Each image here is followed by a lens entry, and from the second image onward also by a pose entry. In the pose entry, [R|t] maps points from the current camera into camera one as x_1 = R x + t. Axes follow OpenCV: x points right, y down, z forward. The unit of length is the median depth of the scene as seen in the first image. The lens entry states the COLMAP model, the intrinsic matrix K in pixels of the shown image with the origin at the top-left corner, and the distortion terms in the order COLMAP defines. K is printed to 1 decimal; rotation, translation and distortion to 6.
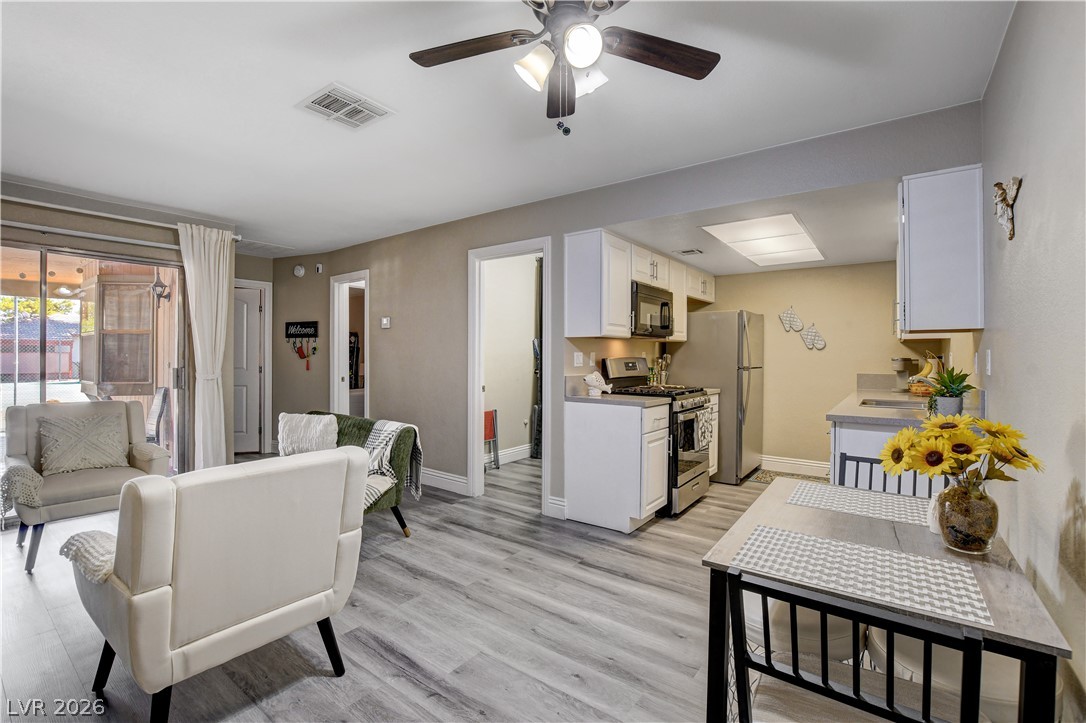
lens RADIAL K [[476.5, 0, 540.9], [0, 476.5, 355.9], [0, 0, 1]] dist [-0.029103, 0.003659]
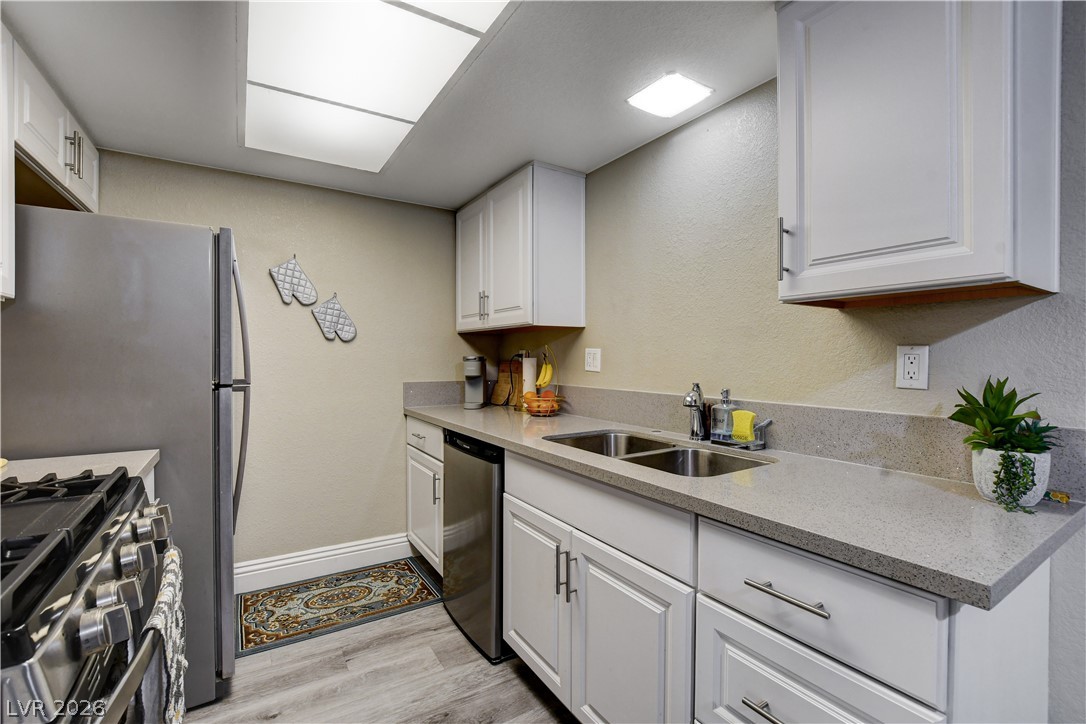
lens RADIAL K [[476.5, 0, 540.6], [0, 476.5, 361.3], [0, 0, 1]] dist [-0.029103, 0.003659]
pose [[0.353320, -0.011979, 0.935426, 0.203186], [-0.001906, 0.999907, 0.013525, 0.002227], [-0.935501, -0.006562, 0.353264, 0.780722]]
